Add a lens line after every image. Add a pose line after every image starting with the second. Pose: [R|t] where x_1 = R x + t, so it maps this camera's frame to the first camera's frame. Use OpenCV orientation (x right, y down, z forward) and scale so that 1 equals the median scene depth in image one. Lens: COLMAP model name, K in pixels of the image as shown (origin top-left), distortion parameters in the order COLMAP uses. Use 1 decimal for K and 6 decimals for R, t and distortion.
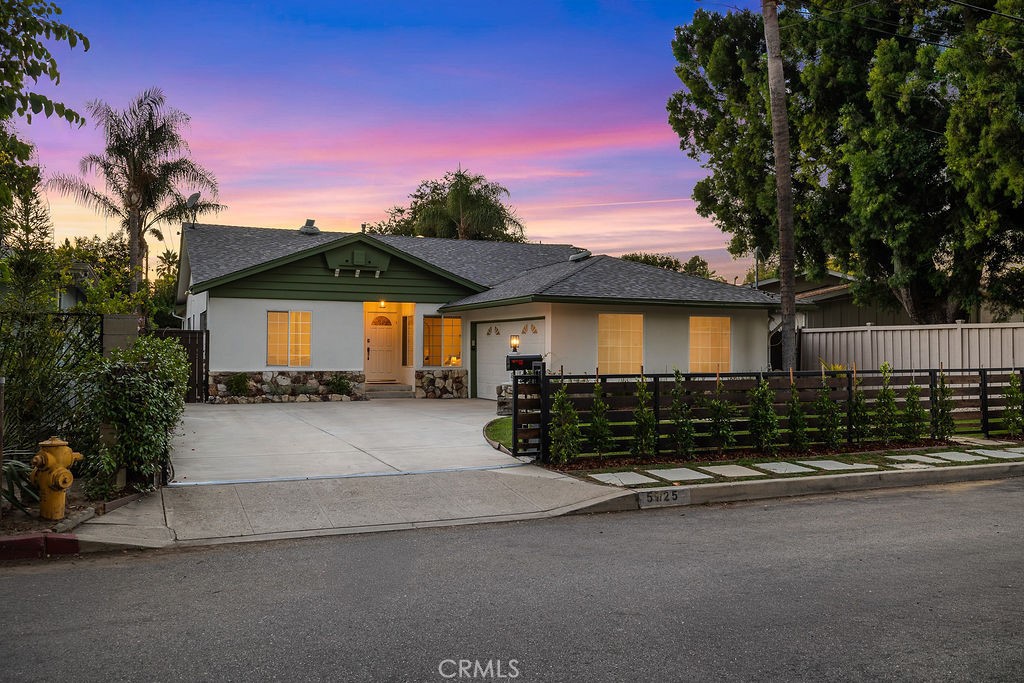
lens RADIAL K [[857.1, 0, 509.5], [0, 857.1, 337.8], [0, 0, 1]] dist [0.005019, 0.012315]
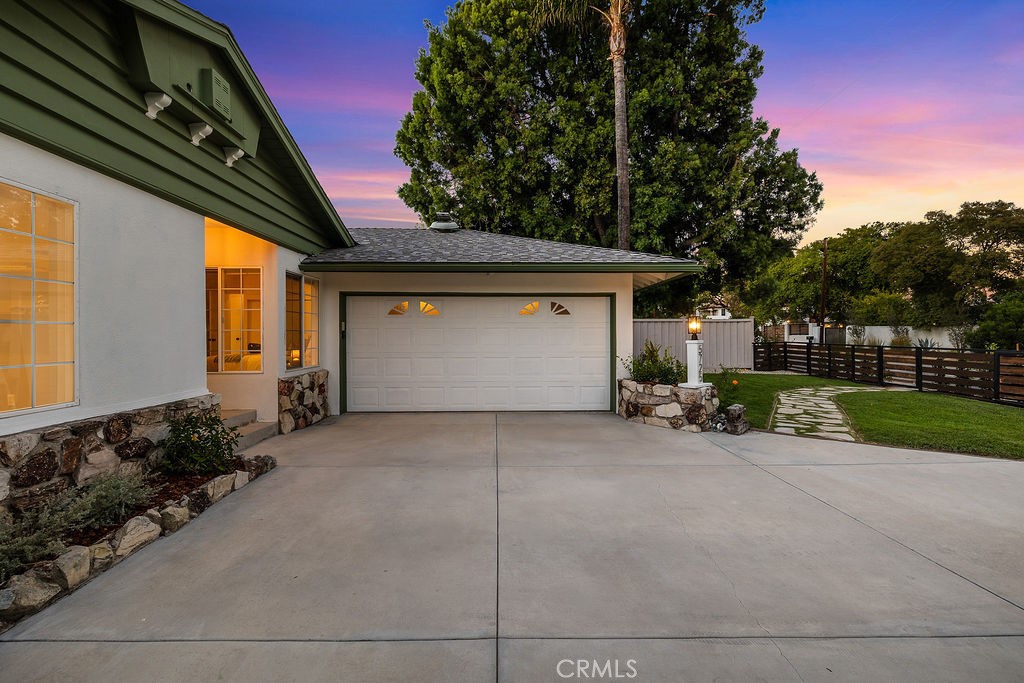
lens RADIAL K [[432.9, 0, 512.9], [0, 432.9, 338.1], [0, 0, 1]] dist [0.000781, -0.000492]
pose [[0.361977, -0.008866, 0.932145, -0.310442], [-0.016414, 0.999739, 0.015883, 0.008028], [-0.932042, -0.021050, 0.361737, 0.821365]]
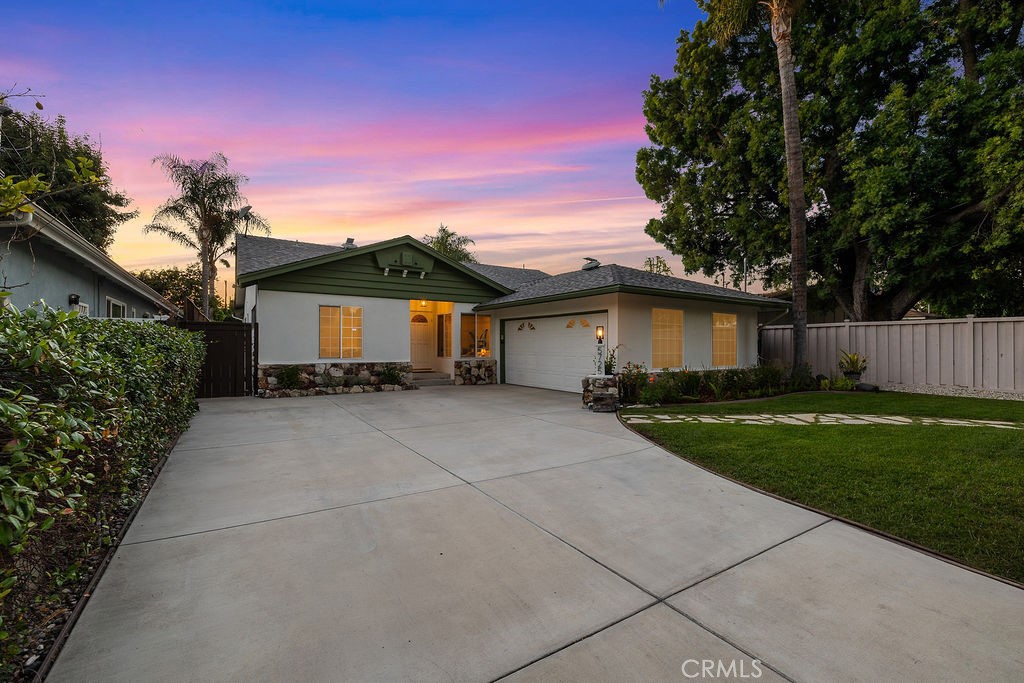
lens RADIAL K [[432.9, 0, 509.5], [0, 432.9, 346.2], [0, 0, 1]] dist [0.000781, -0.000492]
pose [[0.985607, -0.002261, 0.169036, -0.142254], [-0.000372, 0.999879, 0.015543, 0.009863], [-0.169050, -0.015382, 0.985487, 0.437981]]
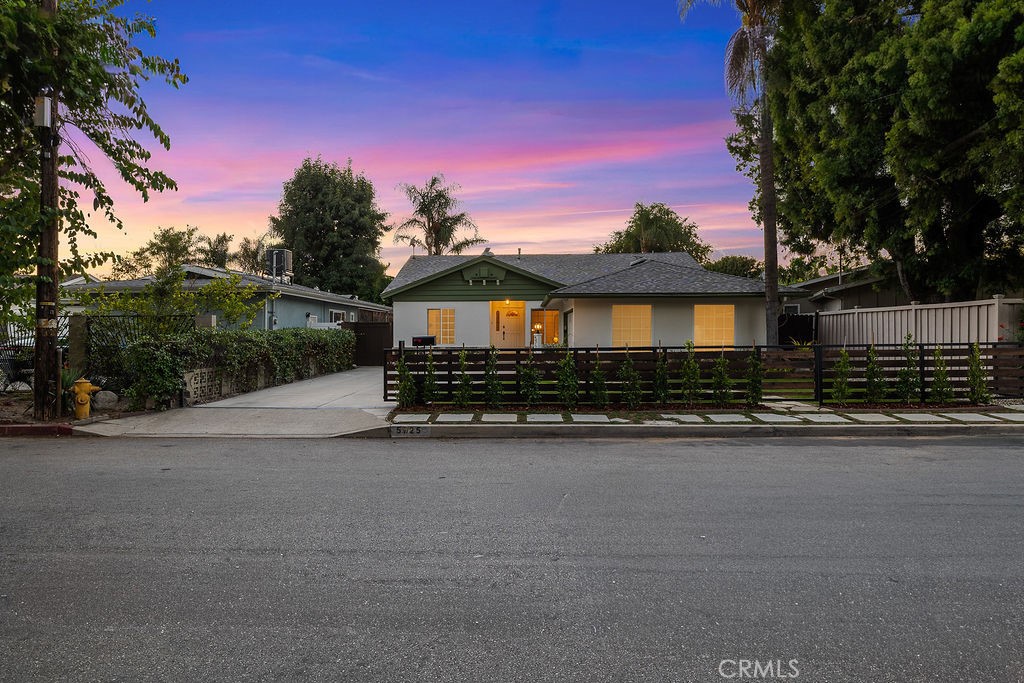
lens RADIAL K [[603.5, 0, 490.6], [0, 603.5, 338.2], [0, 0, 1]] dist [0.001006, 0.000556]
pose [[0.897353, -0.004807, -0.441287, 0.308109], [0.015056, 0.999692, 0.019727, 0.002259], [0.441056, -0.024346, 0.897149, 0.048803]]
